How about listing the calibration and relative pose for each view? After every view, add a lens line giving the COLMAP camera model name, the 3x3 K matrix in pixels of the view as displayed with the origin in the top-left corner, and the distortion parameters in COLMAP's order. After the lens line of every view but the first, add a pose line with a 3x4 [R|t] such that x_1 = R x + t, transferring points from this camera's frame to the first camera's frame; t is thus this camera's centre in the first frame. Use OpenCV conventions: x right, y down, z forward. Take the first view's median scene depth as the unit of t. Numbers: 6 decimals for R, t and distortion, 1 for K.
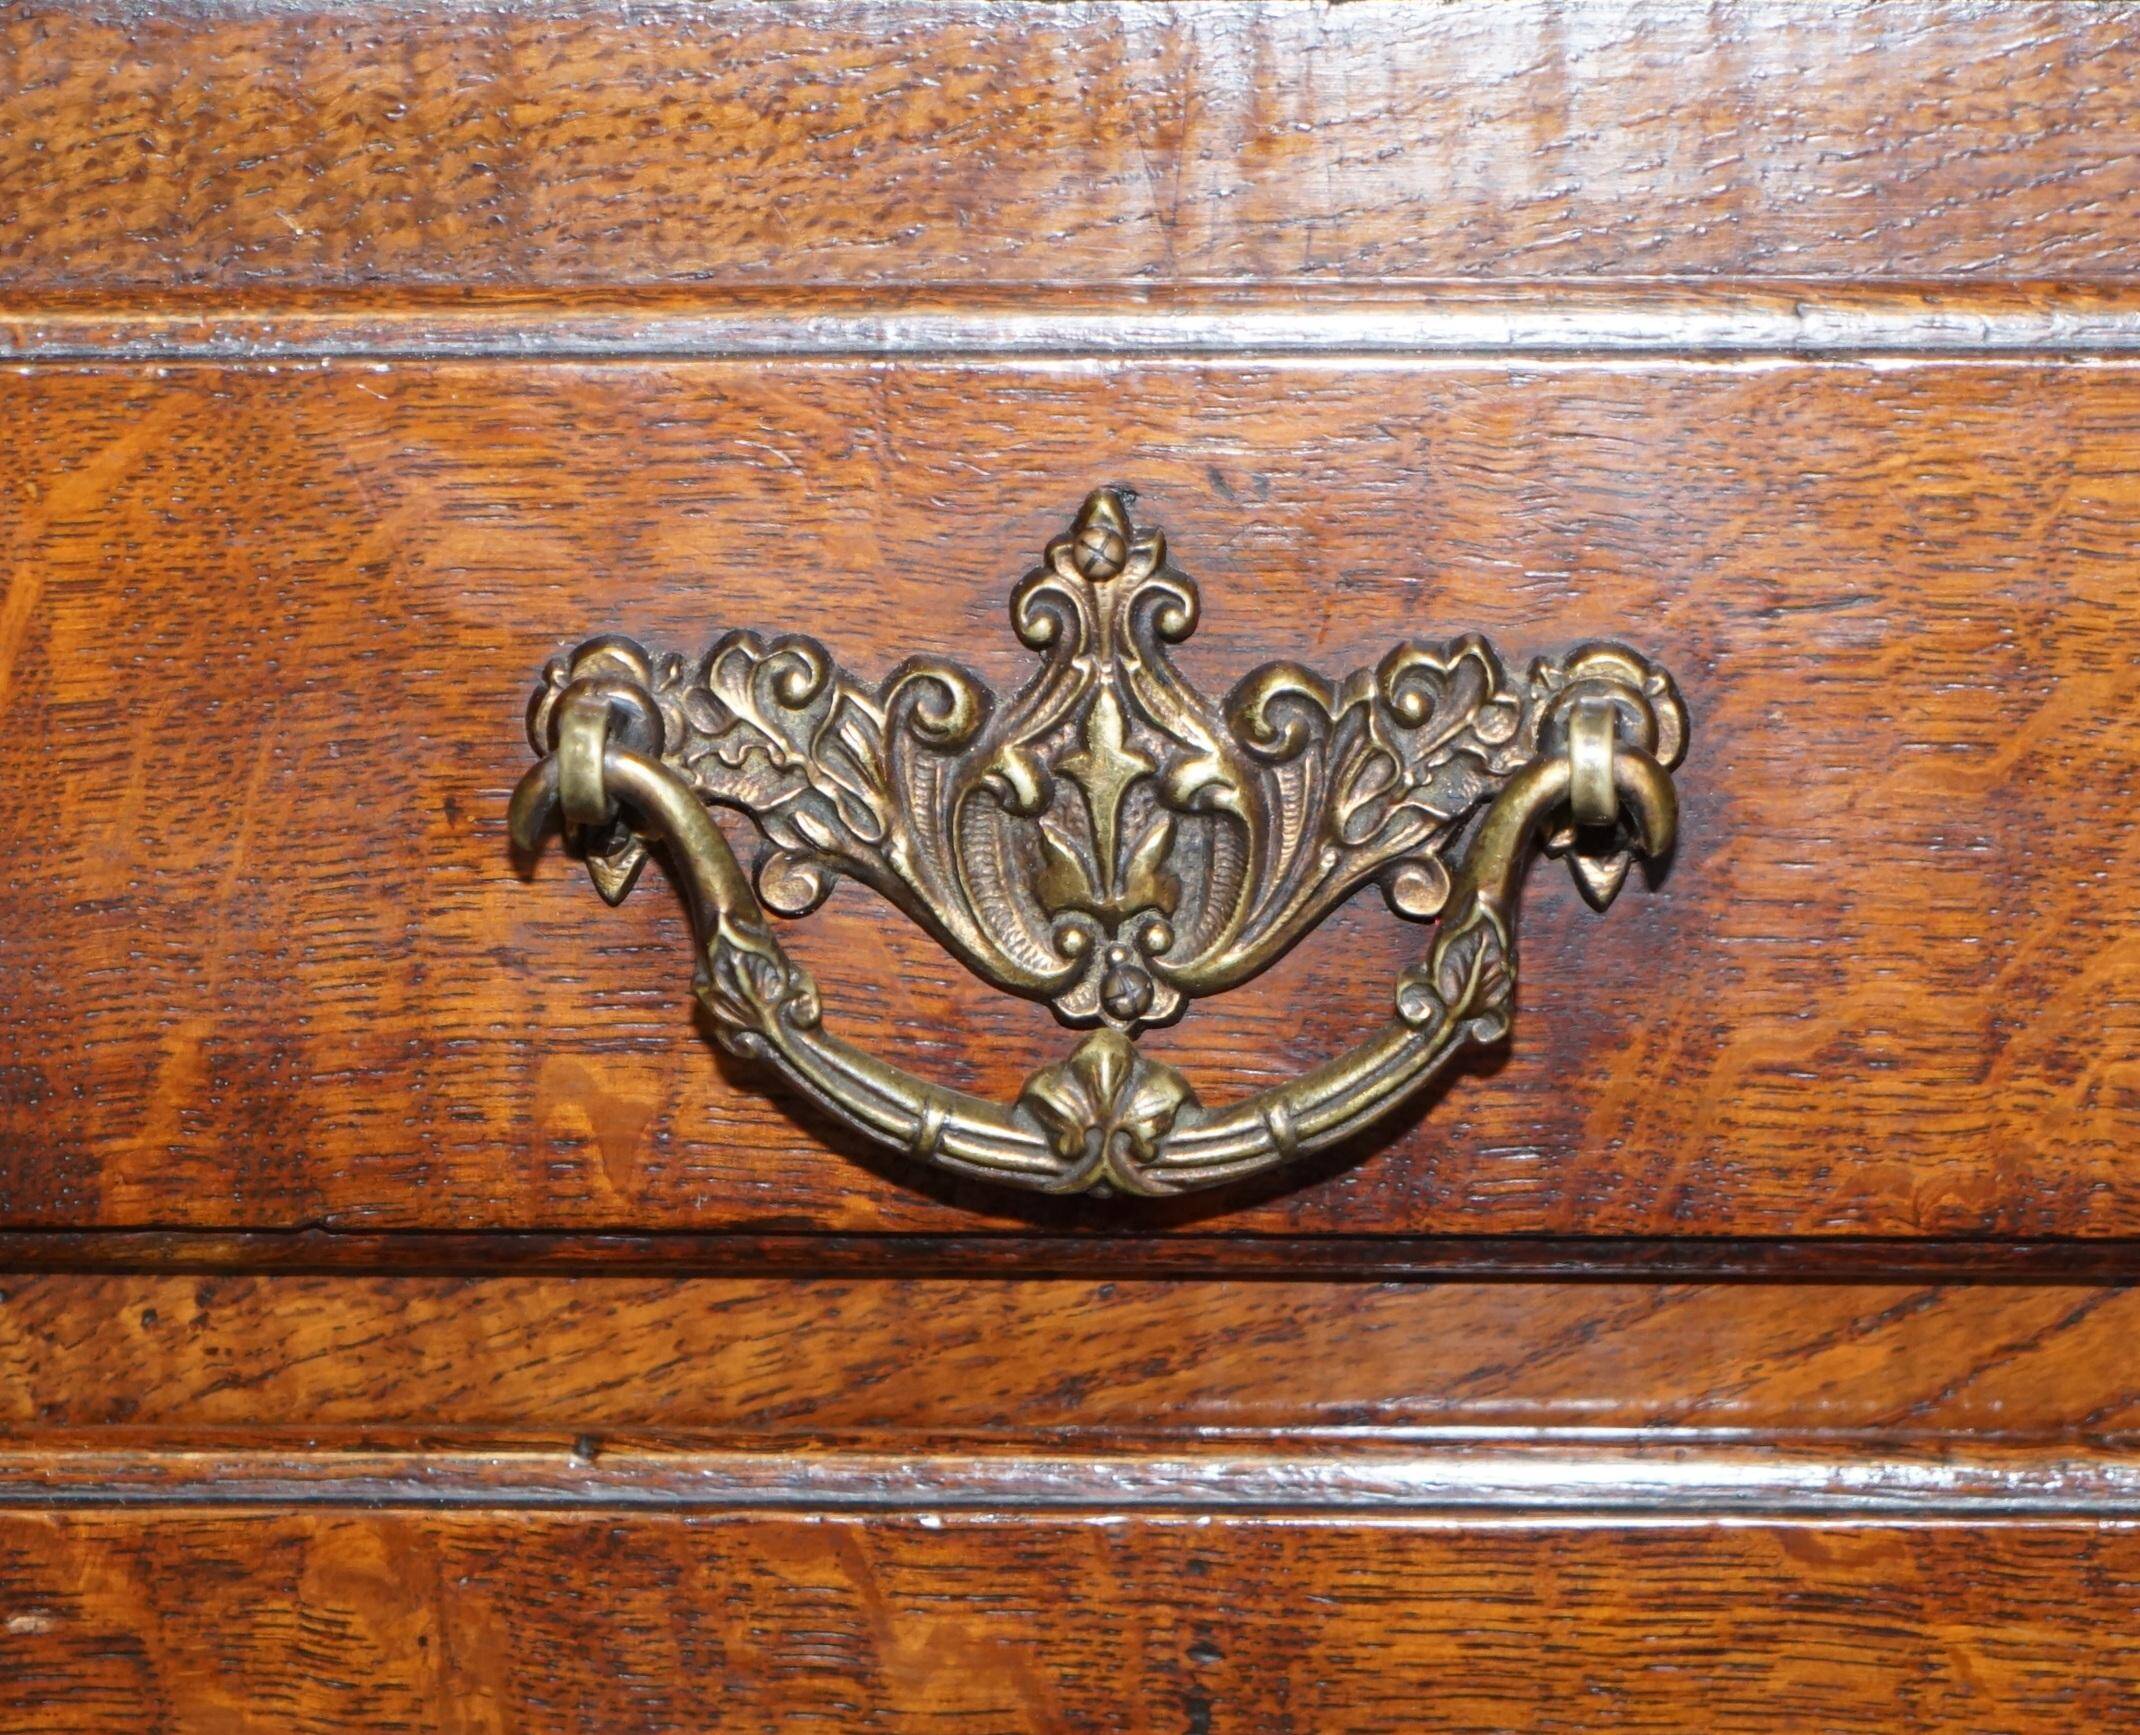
lens RADIAL K [[7033.9, 0, 1070.6], [0, 7033.9, 868.1], [0, 0, 1]] dist [0.004114, 0.075951]
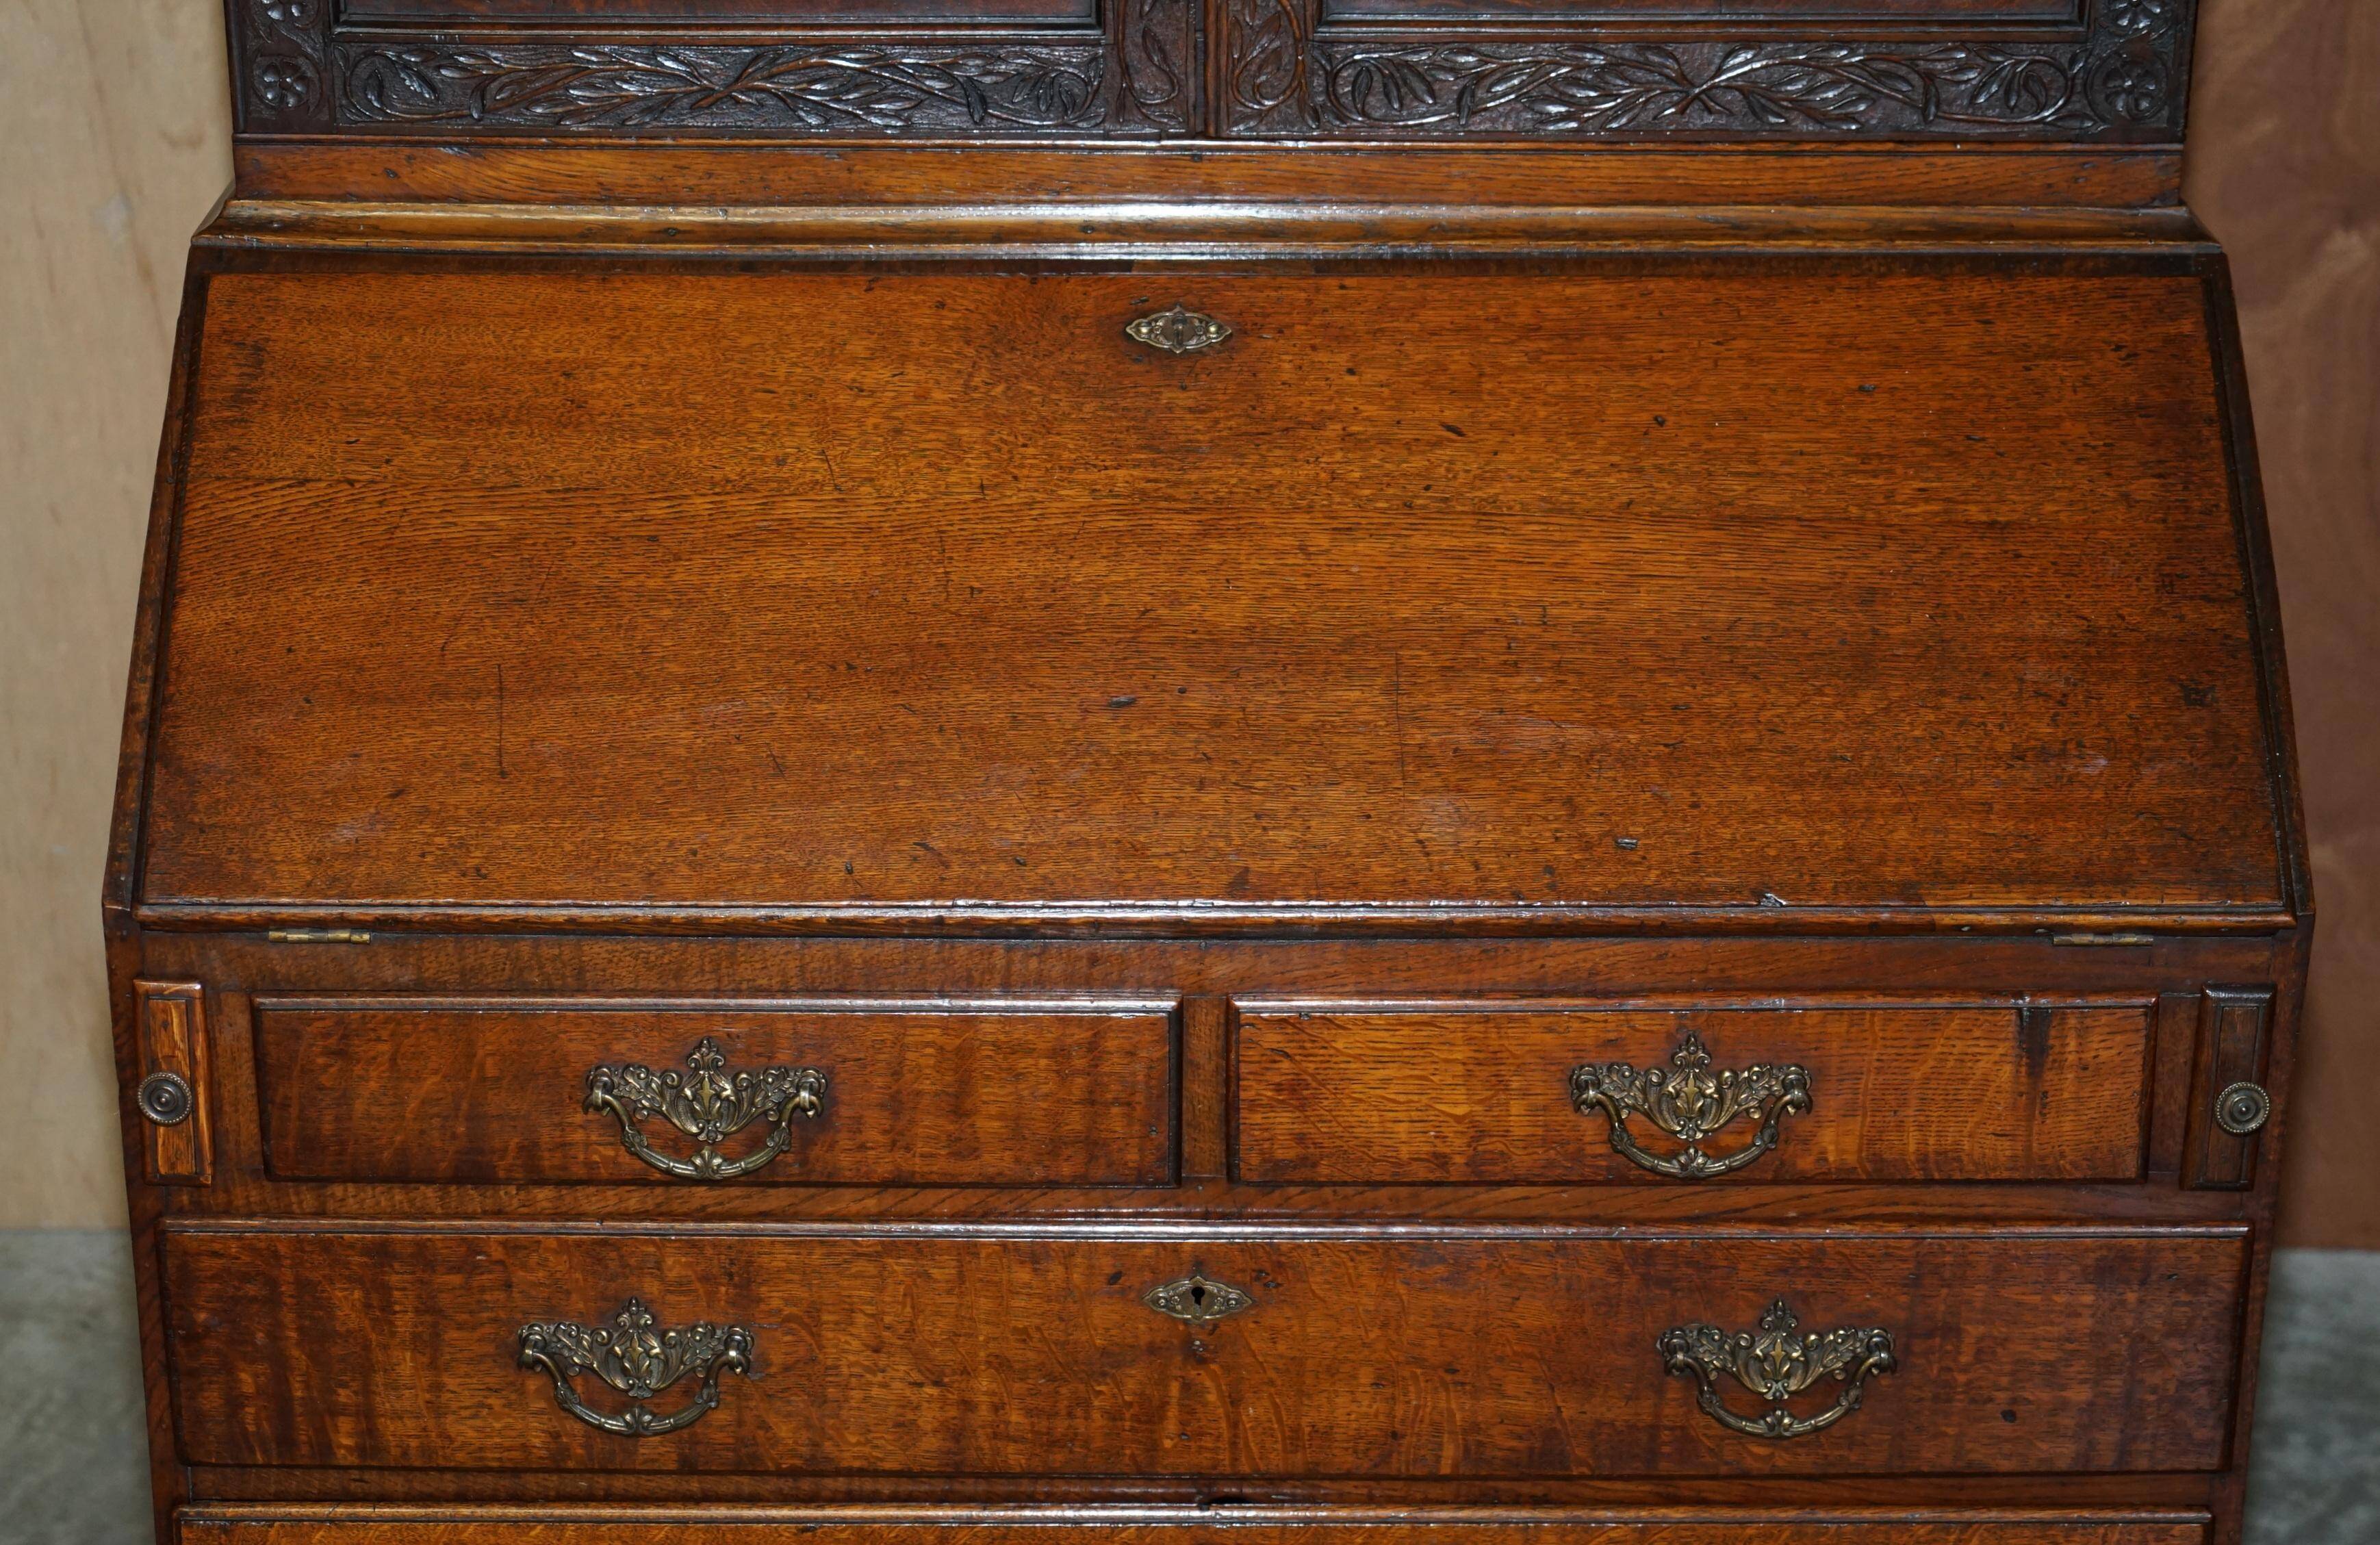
lens RADIAL K [[4715.8, 0, 1145.3], [0, 4715.8, 773.2], [0, 0, 1]] dist [-0.010571, 0.015619]
pose [[0.998824, -0.002874, 0.048393, 0.148758], [-0.003843, 0.990407, 0.138129, -0.674781], [-0.048326, -0.138152, 0.989231, -2.167681]]
